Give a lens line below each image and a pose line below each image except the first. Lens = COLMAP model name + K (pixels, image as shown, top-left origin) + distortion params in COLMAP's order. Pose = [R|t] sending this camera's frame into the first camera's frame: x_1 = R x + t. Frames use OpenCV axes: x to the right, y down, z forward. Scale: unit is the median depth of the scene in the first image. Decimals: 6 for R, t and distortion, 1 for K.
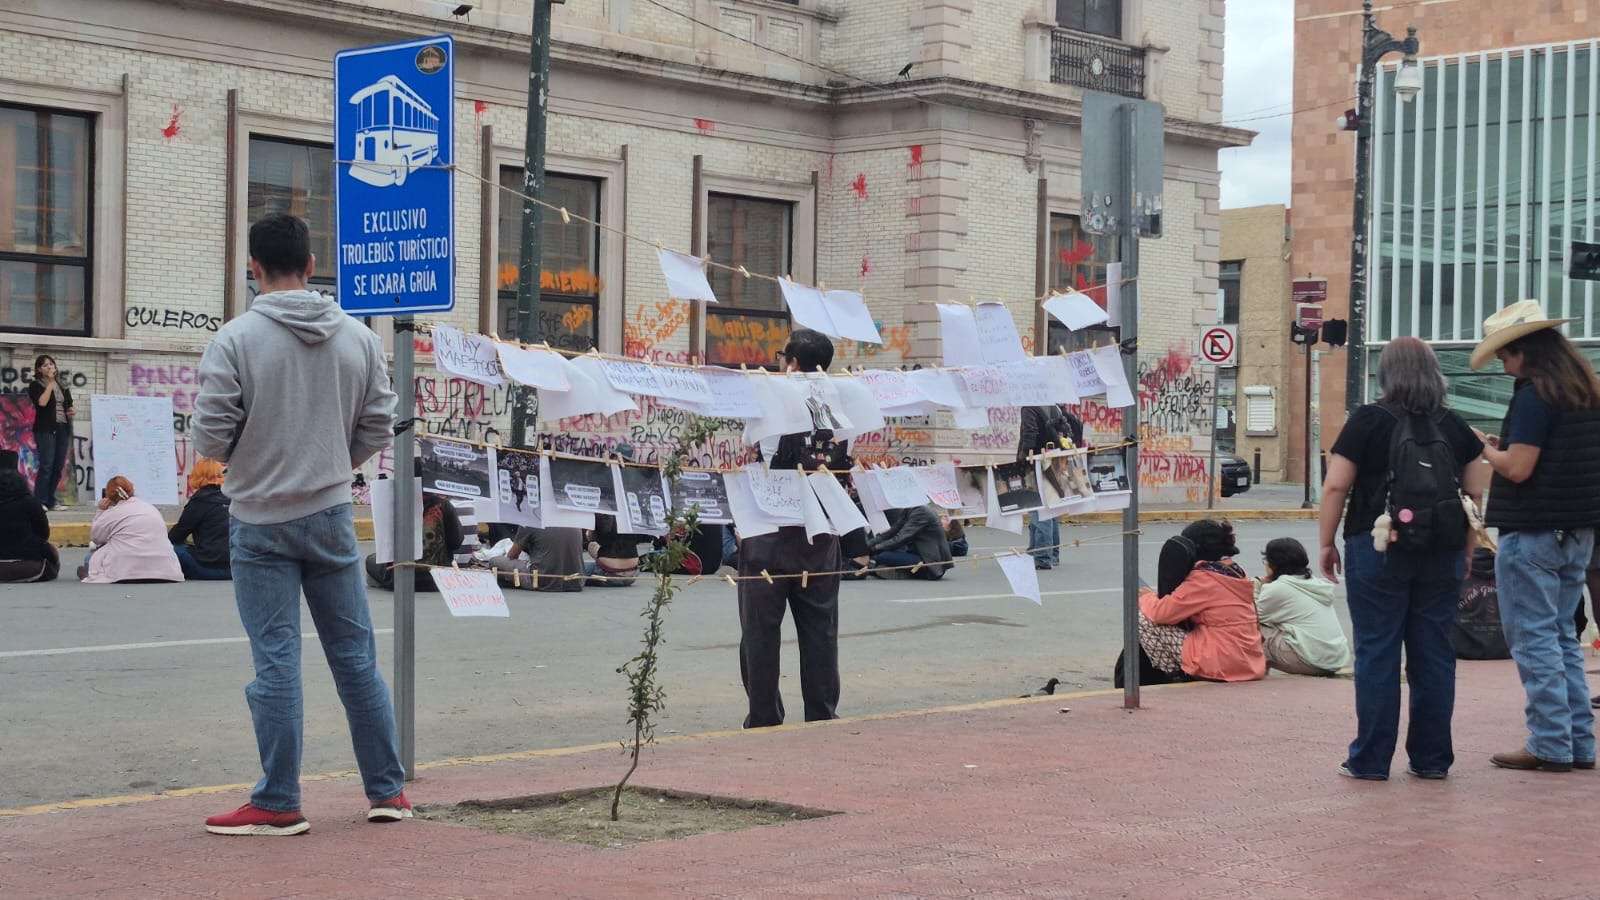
lens RADIAL K [[2278.9, 0, 844.1], [0, 2278.9, 439.0], [0, 0, 1]] dist [0.072448, 0.000000]
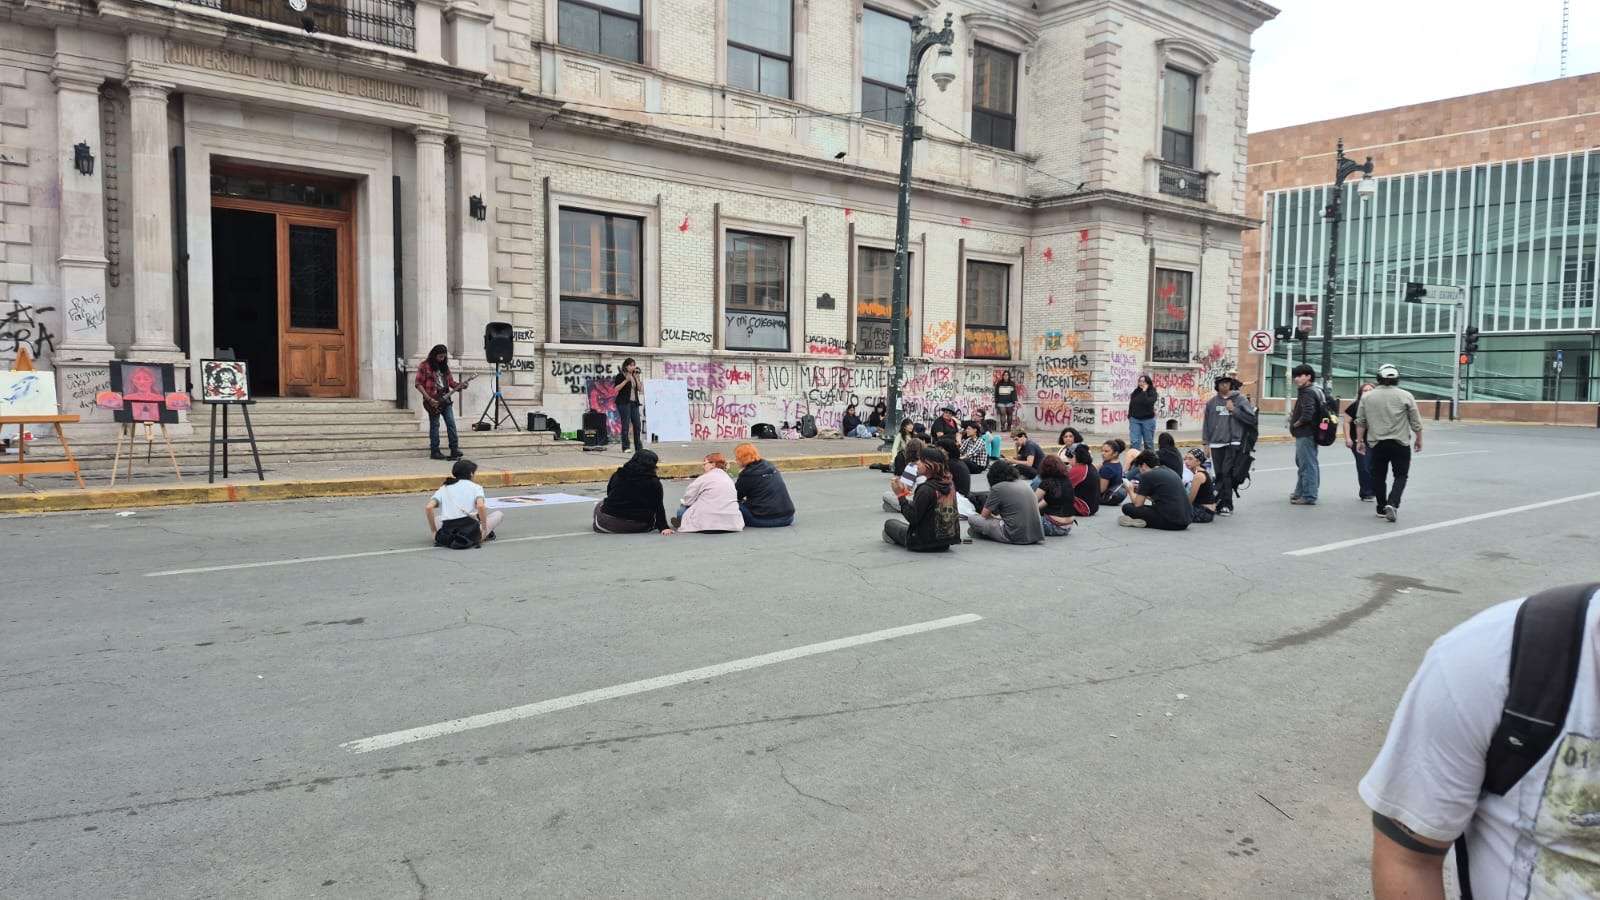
lens RADIAL K [[954.5, 0, 812.8], [0, 954.5, 456.1], [0, 0, 1]] dist [0.018512, -0.028804]
pose [[0.994311, 0.000629, -0.106518, -0.118084], [0.007842, 0.996837, 0.079089, -0.017528], [0.106231, -0.079474, 0.991160, 0.276193]]
